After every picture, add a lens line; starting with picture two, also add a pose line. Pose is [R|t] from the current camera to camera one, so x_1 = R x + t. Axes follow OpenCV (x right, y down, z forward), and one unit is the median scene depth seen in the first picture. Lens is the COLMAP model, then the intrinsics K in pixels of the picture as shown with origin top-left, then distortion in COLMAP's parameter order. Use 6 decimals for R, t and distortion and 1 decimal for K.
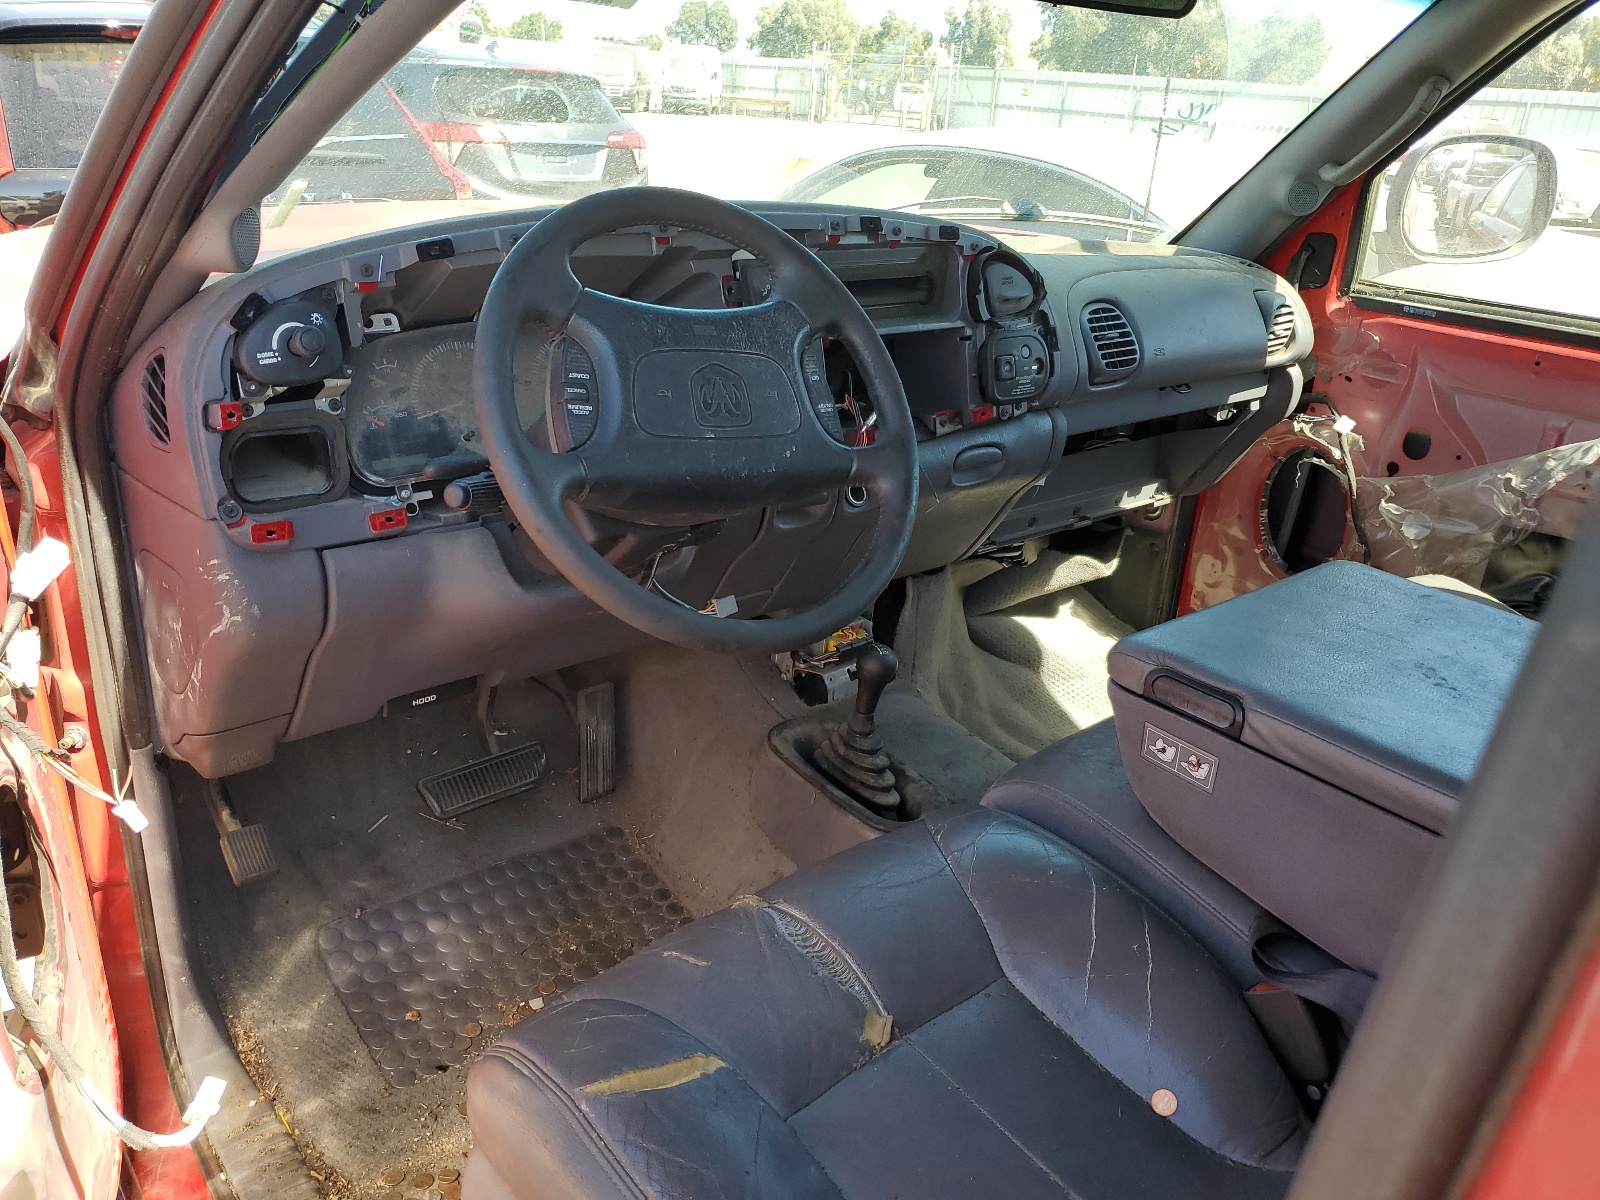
lens RADIAL K [[1224.0, 0, 805.7], [0, 1224.0, 600.1], [0, 0, 1]] dist [0.010537, -0.025893]
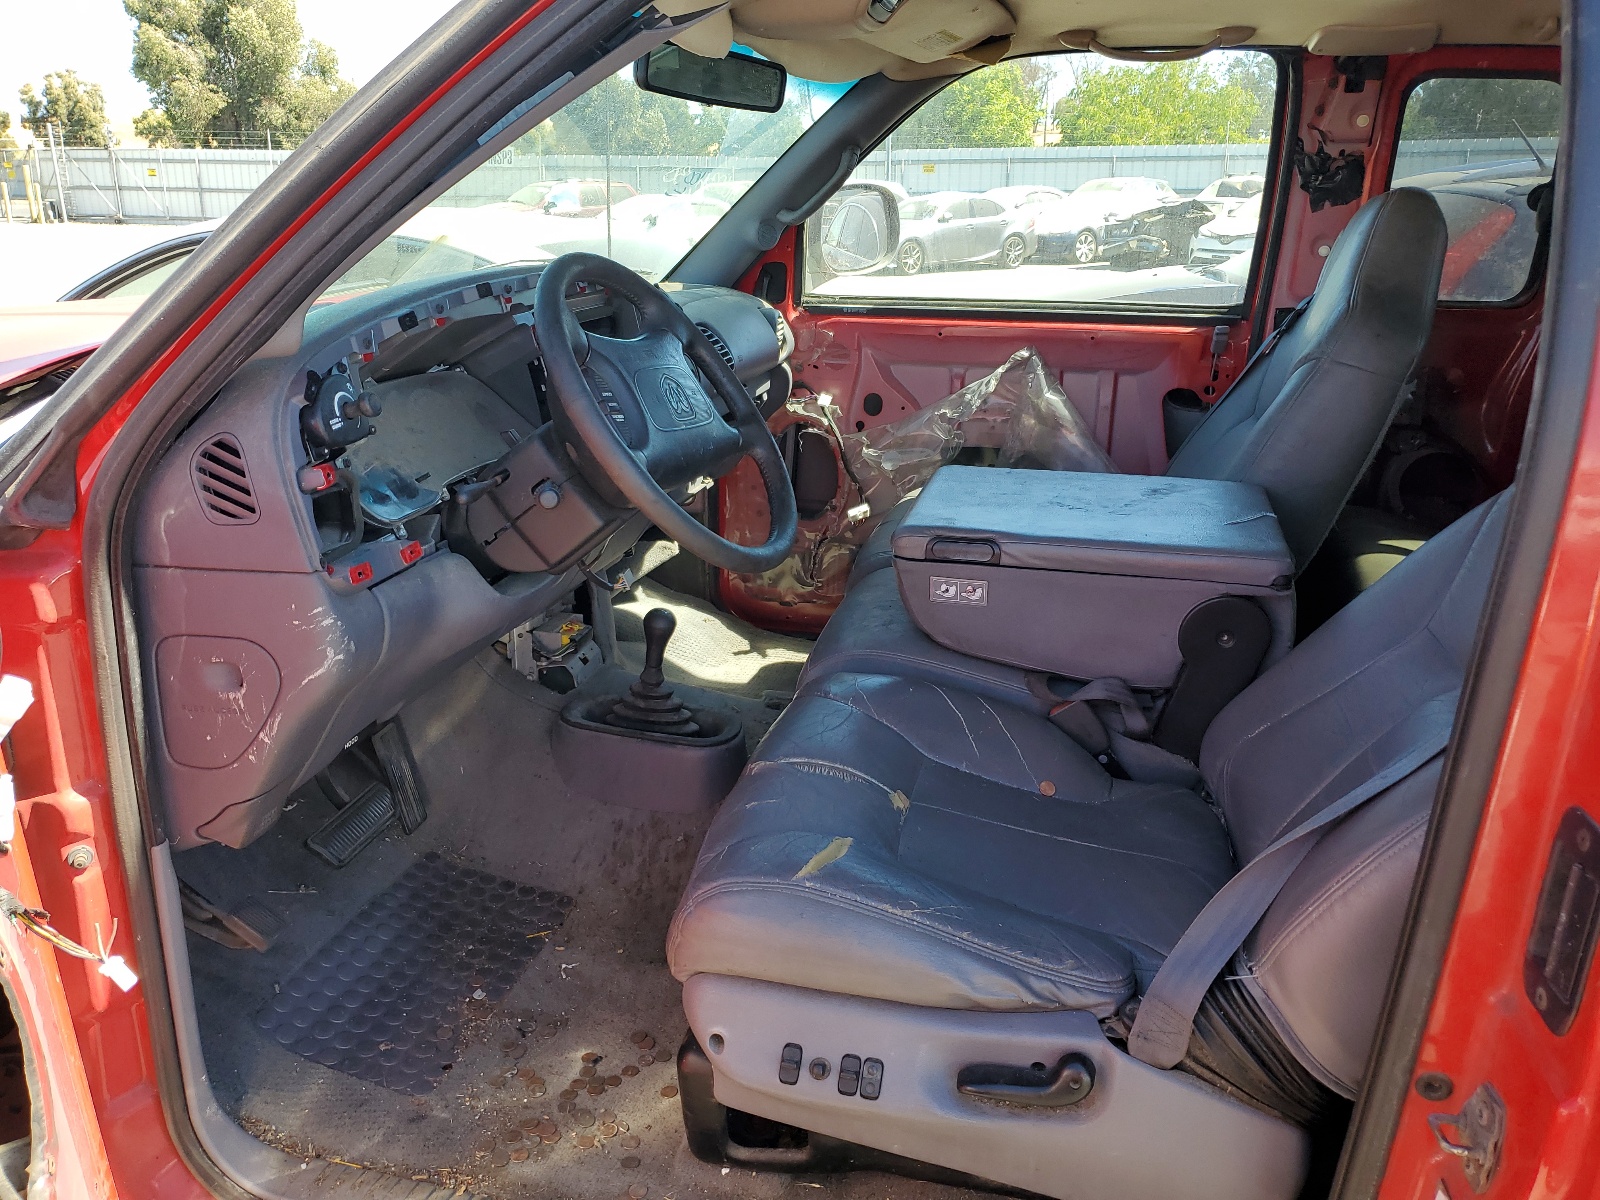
lens RADIAL K [[1224.0, 0, 804.1], [0, 1224.0, 609.8], [0, 0, 1]] dist [0.010537, -0.025893]
pose [[0.801458, -0.243083, 0.546421, -0.374229], [0.265908, 0.963230, 0.038489, 0.022191], [-0.535685, 0.114450, 0.836626, -0.091055]]
